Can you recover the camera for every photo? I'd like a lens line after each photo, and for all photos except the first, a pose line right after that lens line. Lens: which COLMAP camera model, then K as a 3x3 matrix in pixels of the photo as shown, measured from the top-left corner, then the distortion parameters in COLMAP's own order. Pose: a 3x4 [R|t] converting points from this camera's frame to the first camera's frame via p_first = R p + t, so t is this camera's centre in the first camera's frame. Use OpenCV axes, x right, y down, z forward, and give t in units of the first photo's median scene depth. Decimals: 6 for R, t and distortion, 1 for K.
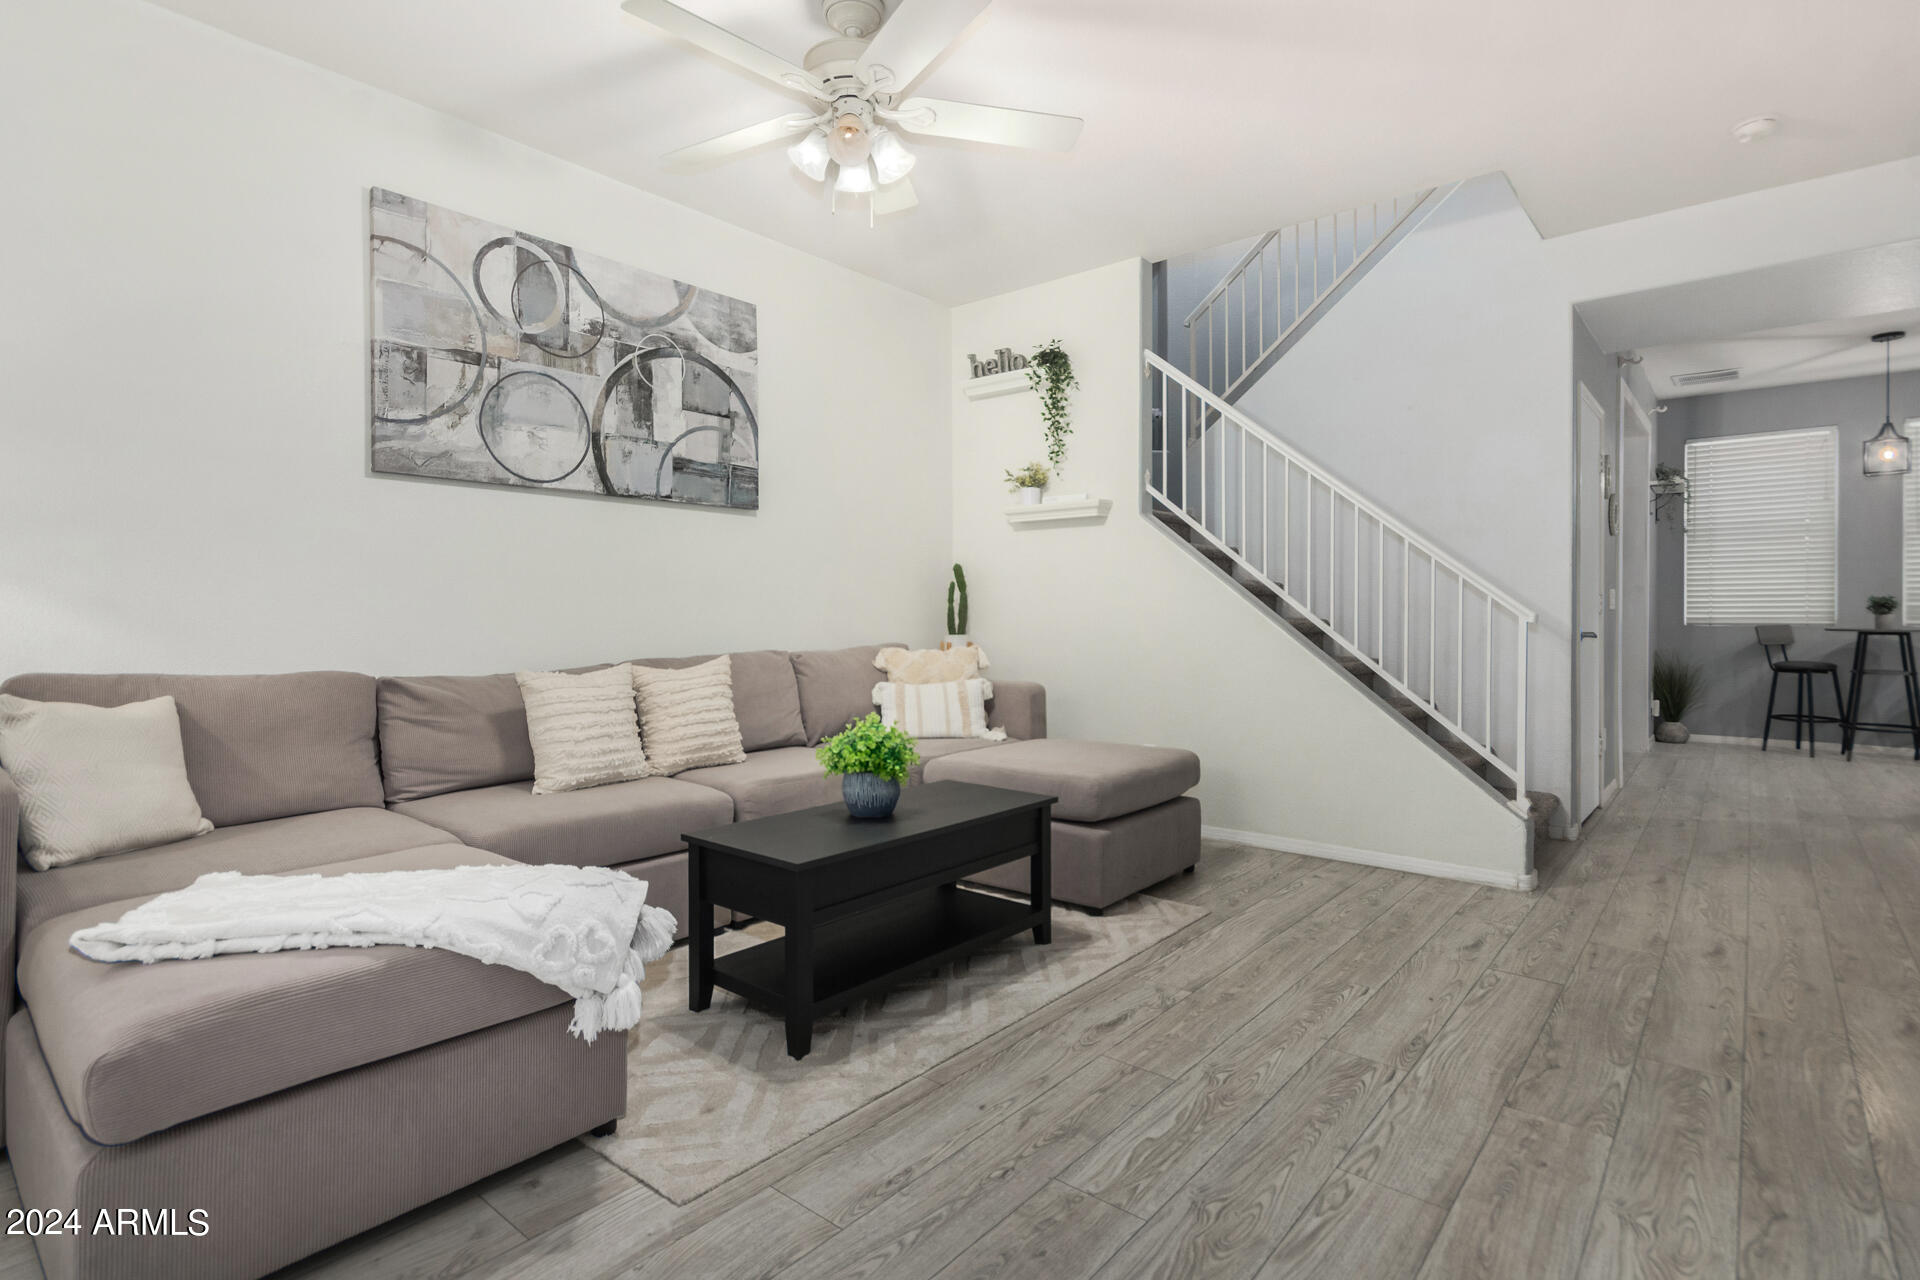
lens RADIAL K [[939.3, 0, 965.7], [0, 939.3, 631.3], [0, 0, 1]] dist [-0.002323, 0.000109]
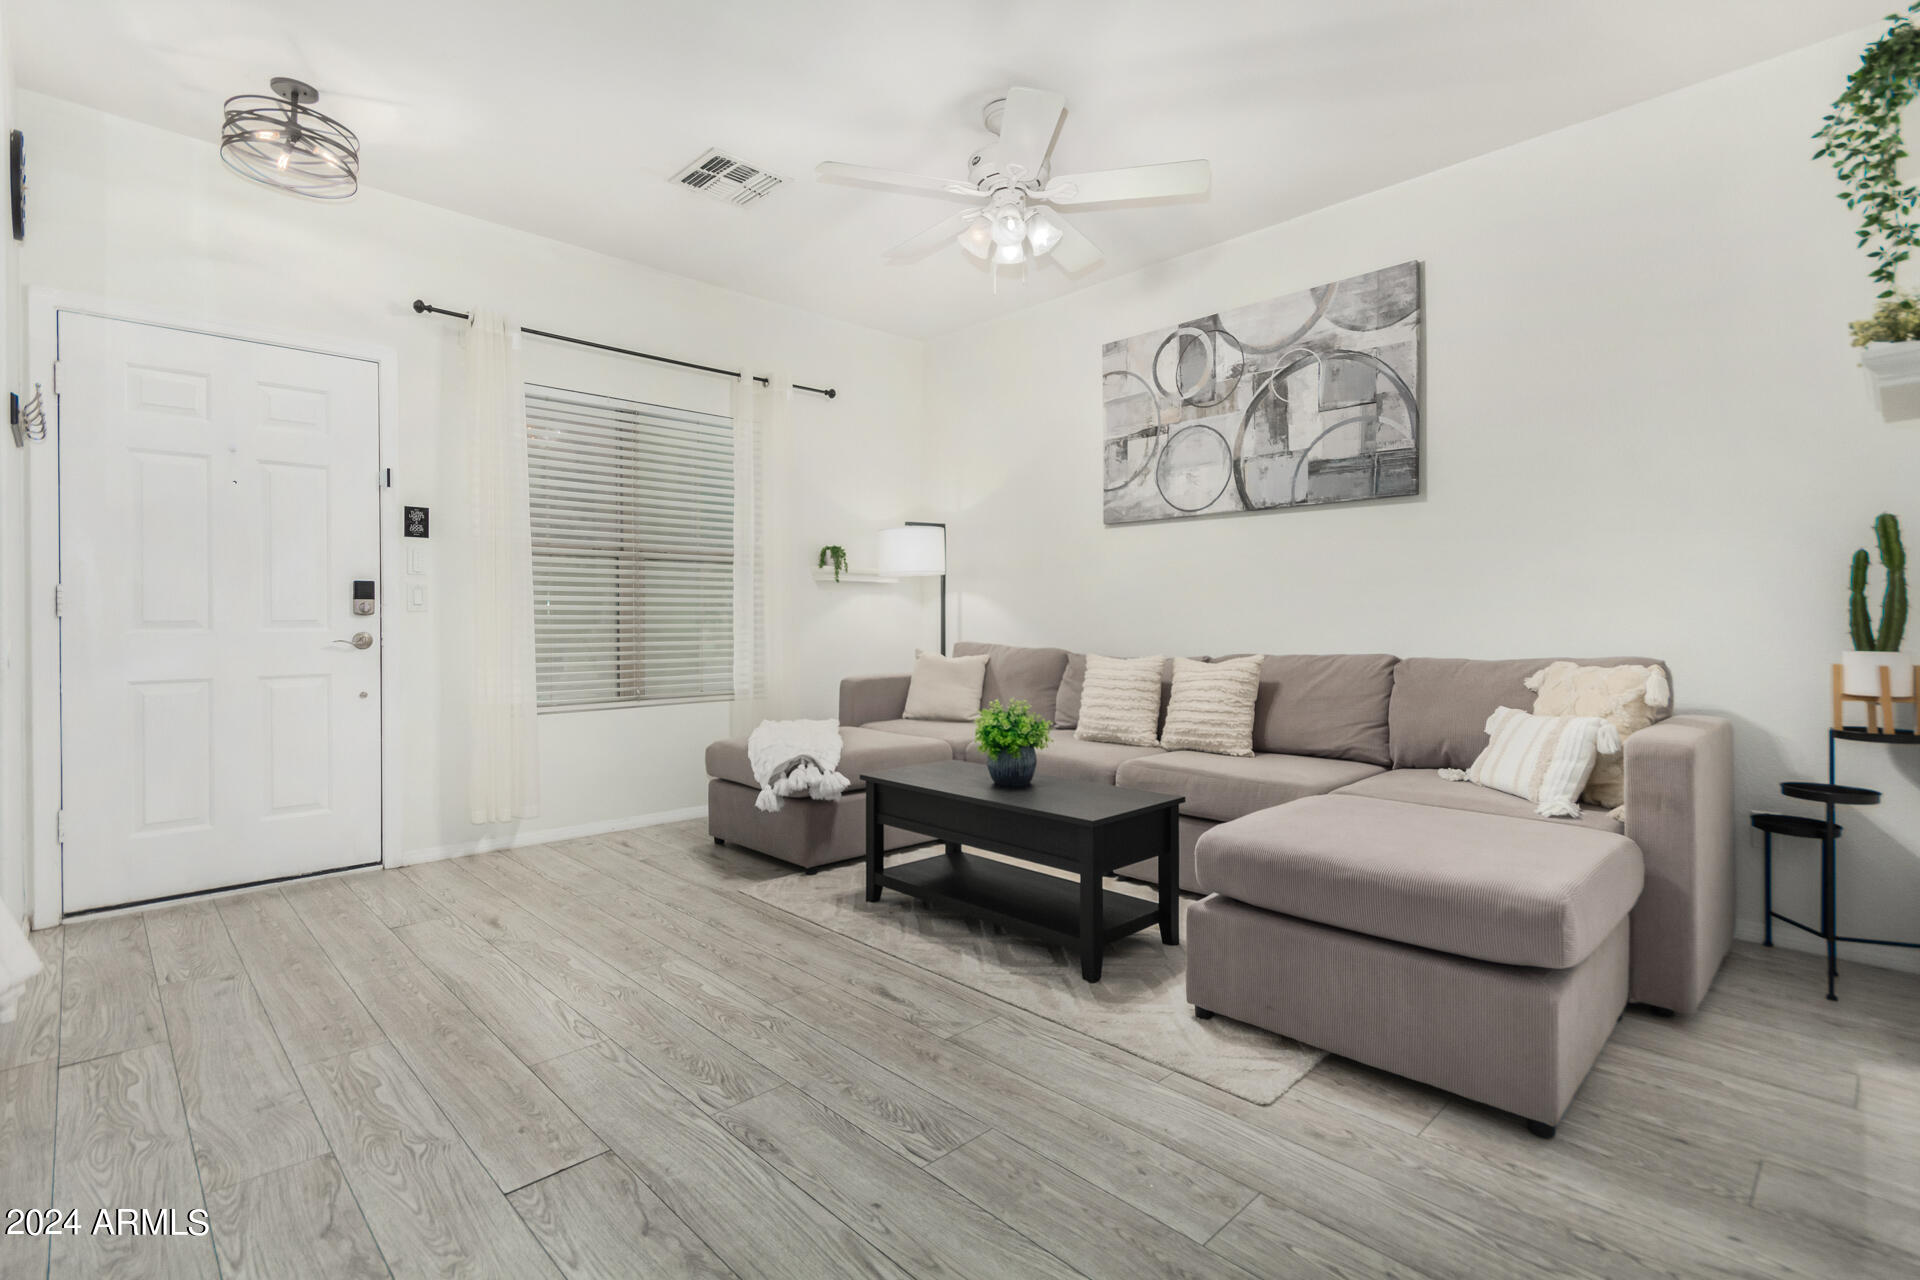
lens RADIAL K [[903.2, 0, 964.9], [0, 903.2, 630.1], [0, 0, 1]] dist [0.013690, -0.002085]
pose [[-0.095606, 0.019085, -0.995236, 0.834938], [-0.011722, 0.999725, 0.020297, -0.018529], [0.995350, 0.013606, -0.095356, 0.835936]]
